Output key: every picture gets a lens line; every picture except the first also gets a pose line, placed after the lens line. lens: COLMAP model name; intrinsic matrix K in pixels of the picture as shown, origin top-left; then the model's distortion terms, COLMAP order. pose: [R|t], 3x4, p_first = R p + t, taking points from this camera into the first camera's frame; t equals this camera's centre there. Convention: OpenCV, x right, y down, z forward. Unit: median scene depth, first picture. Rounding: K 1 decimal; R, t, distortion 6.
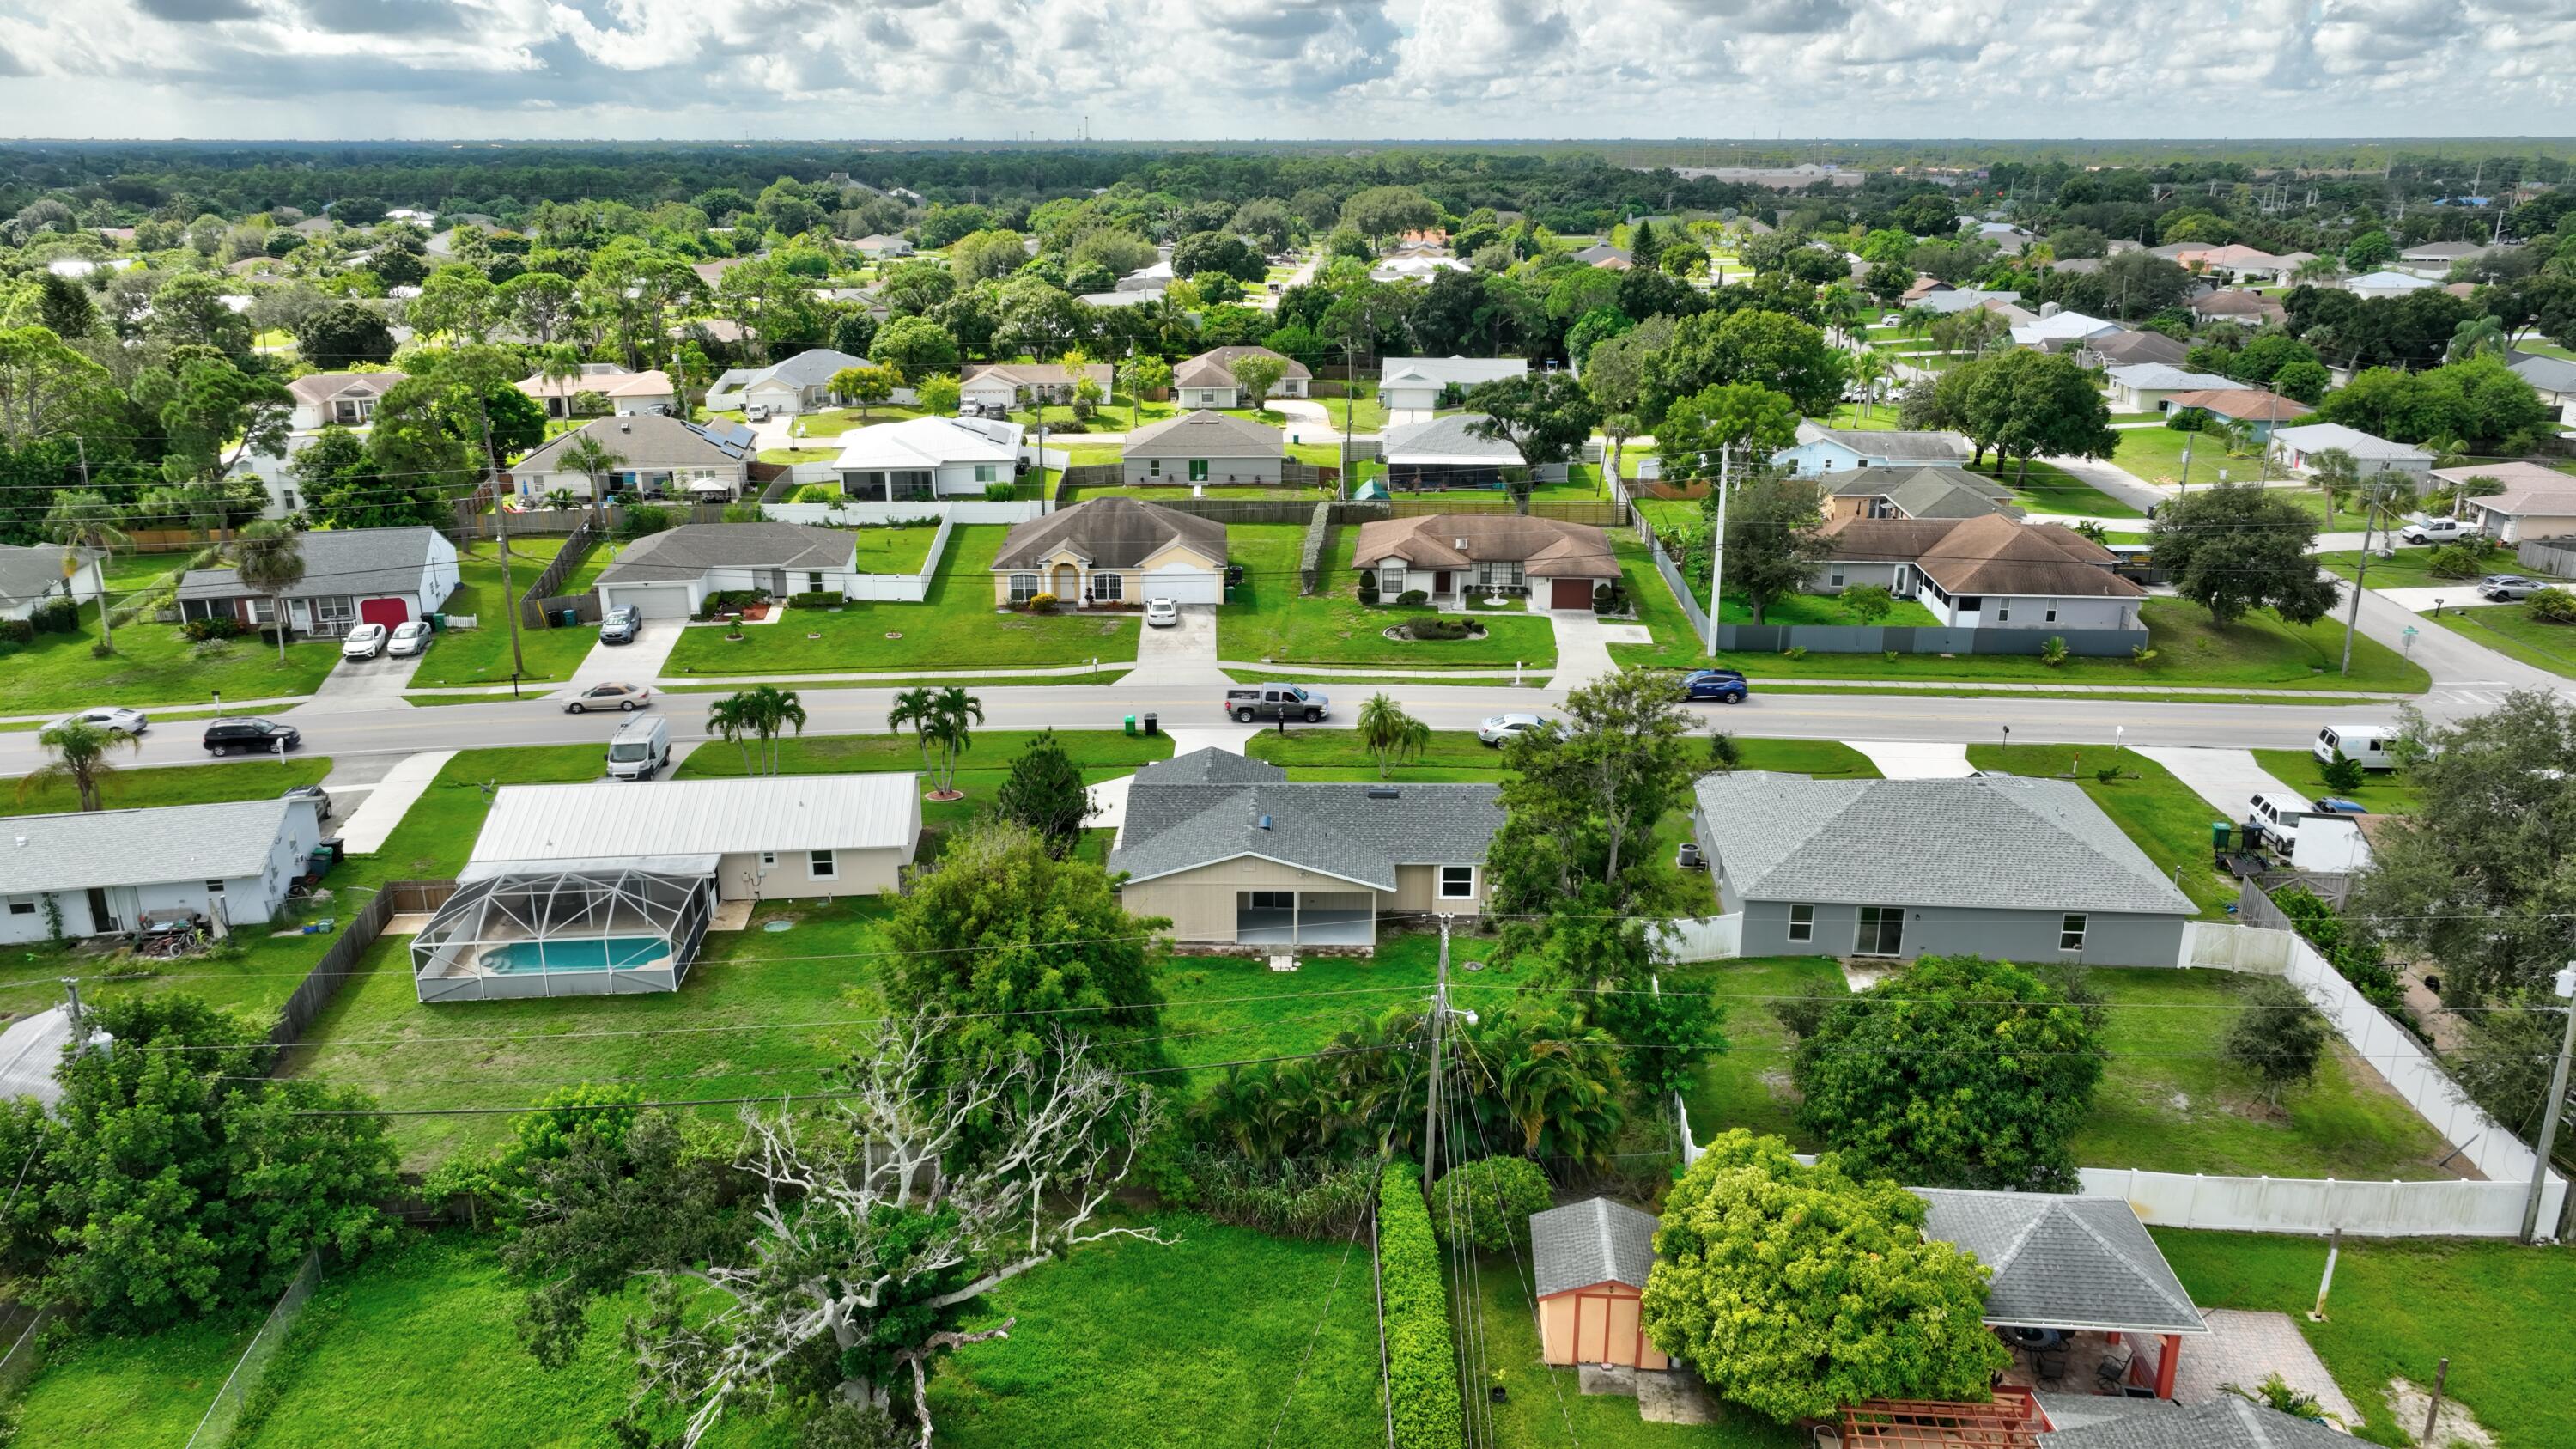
lens RADIAL K [[1816.2, 0, 1288.0], [0, 1816.2, 724.5], [0, 0, 1]] dist [-0.001619, 0.022161]
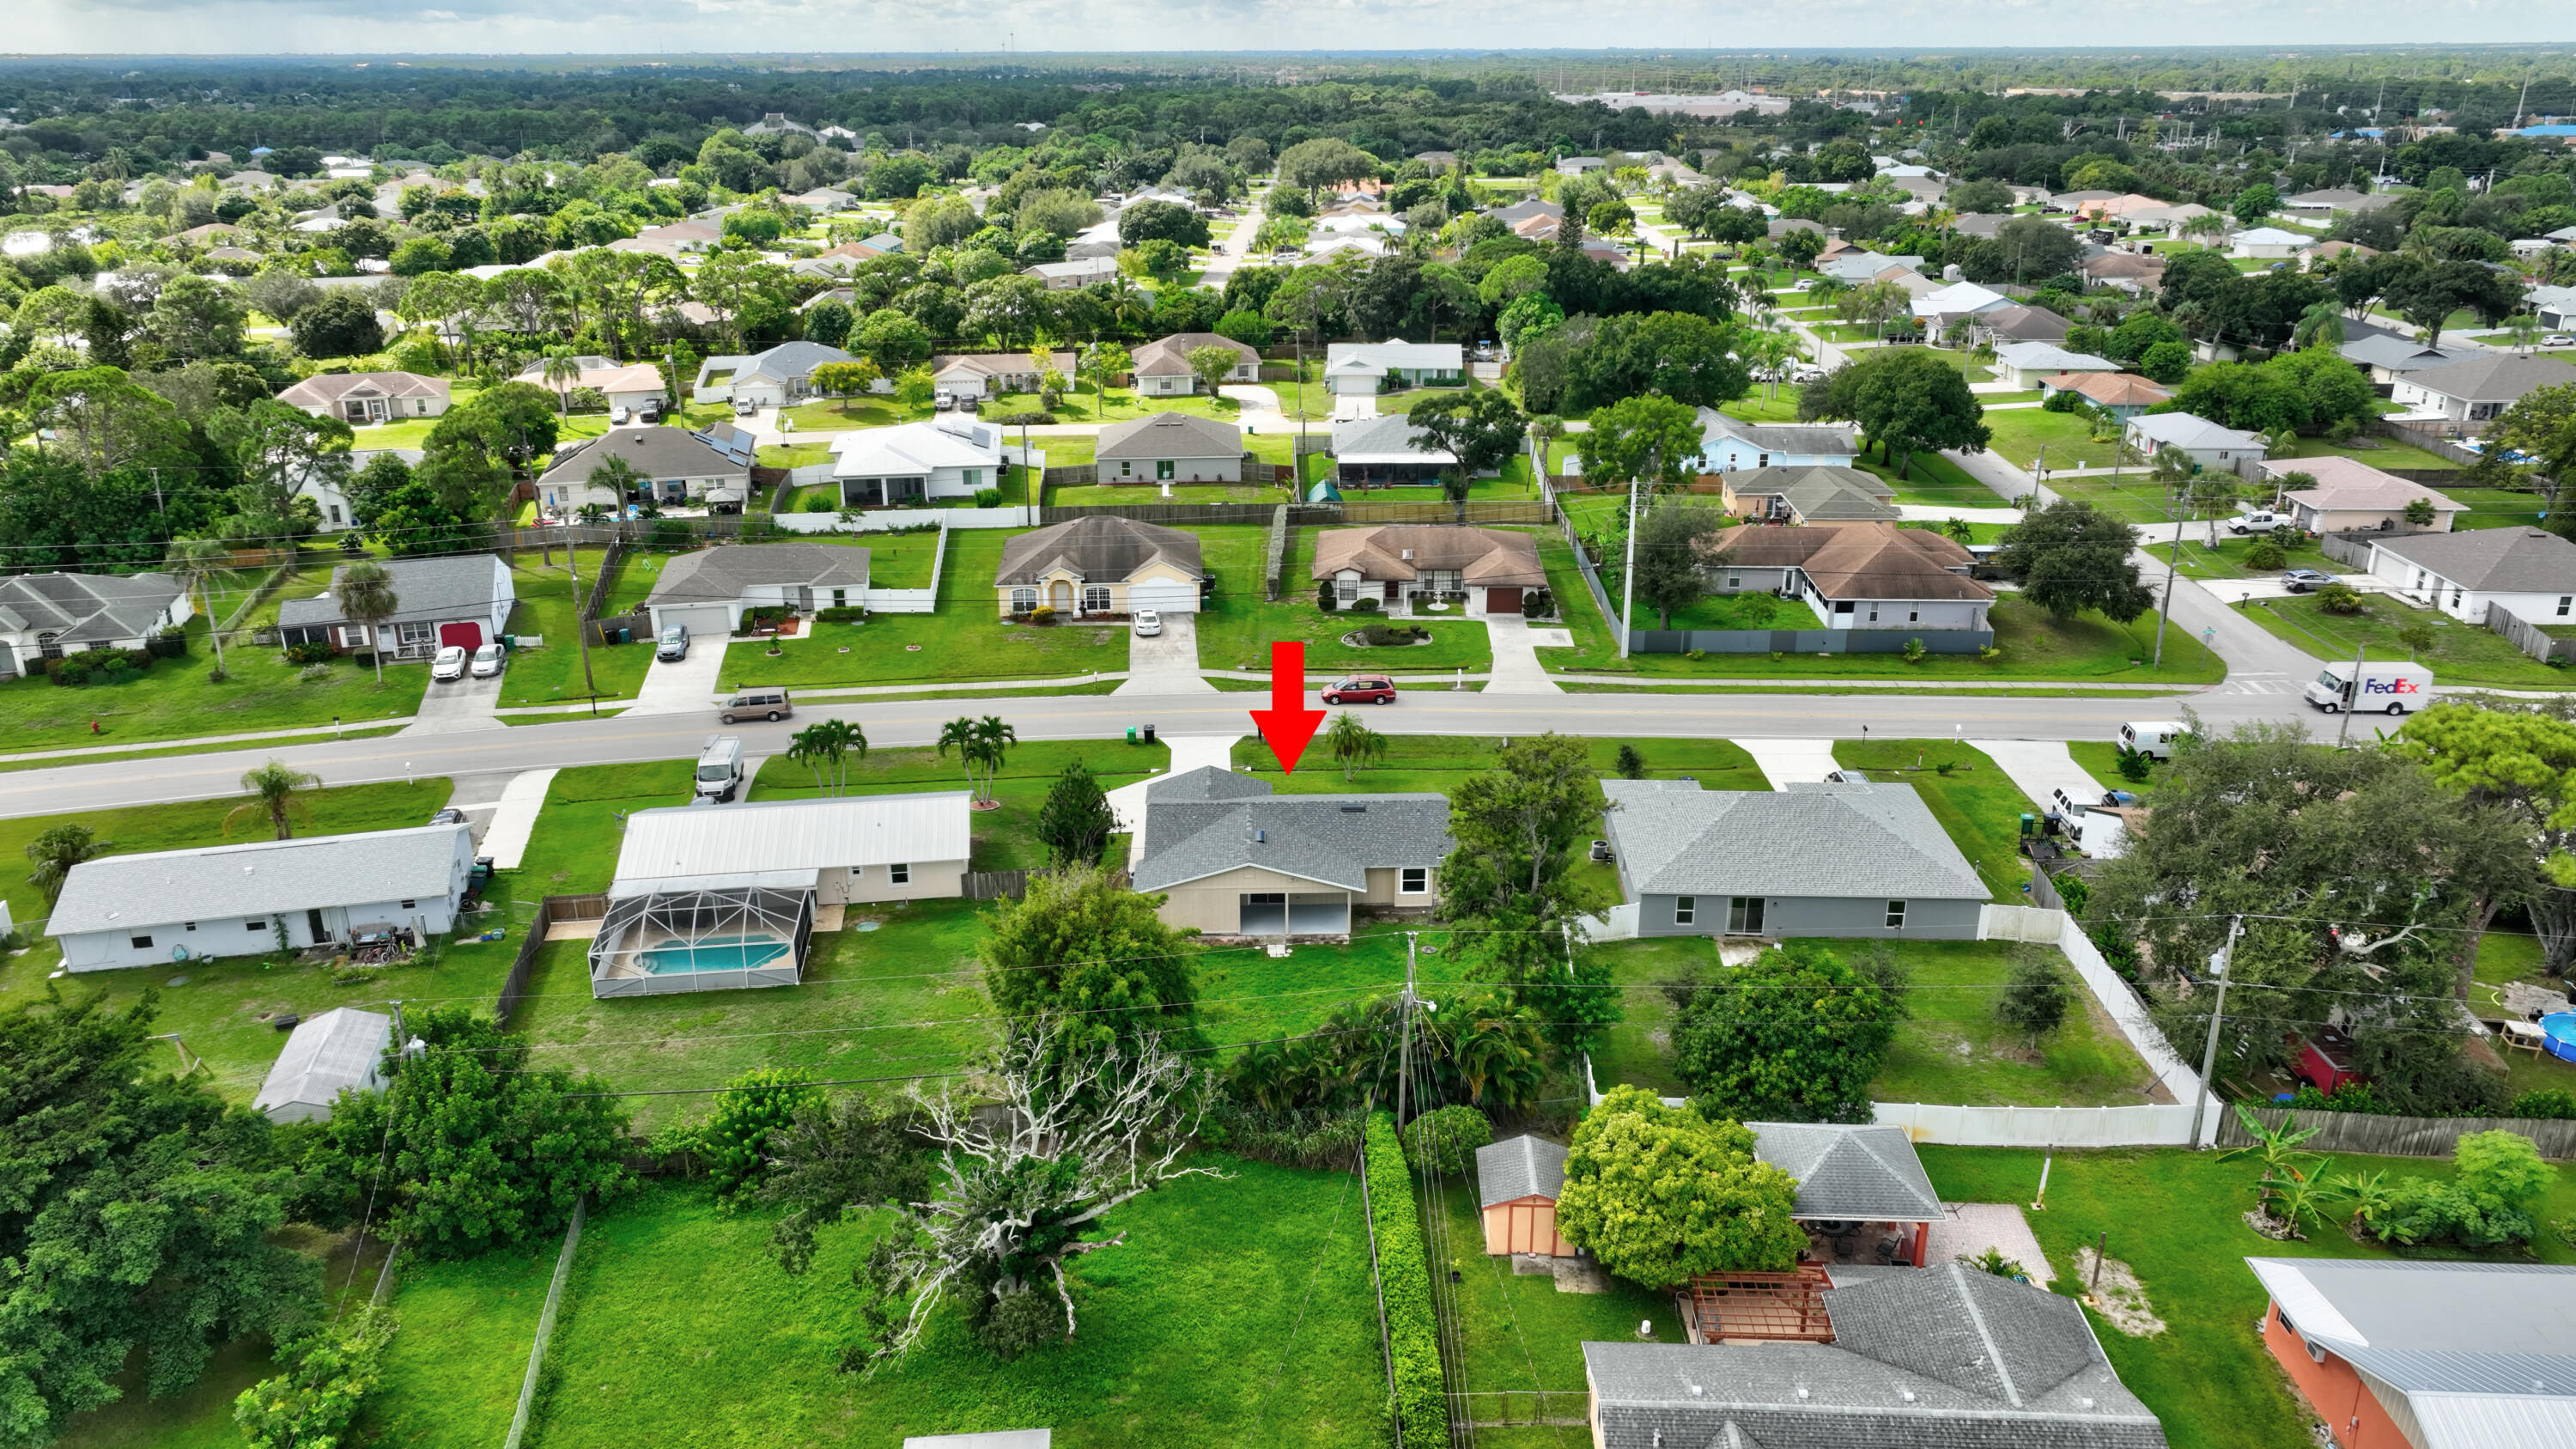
lens RADIAL K [[1815.7, 0, 1288.0], [0, 1815.7, 724.5], [0, 0, 1]] dist [0.004151, 0.006243]
pose [[0.999284, -0.016575, 0.034007, -0.022316], [0.015041, 0.998880, 0.044867, -0.050721], [-0.034712, -0.044324, 0.998414, -0.156514]]
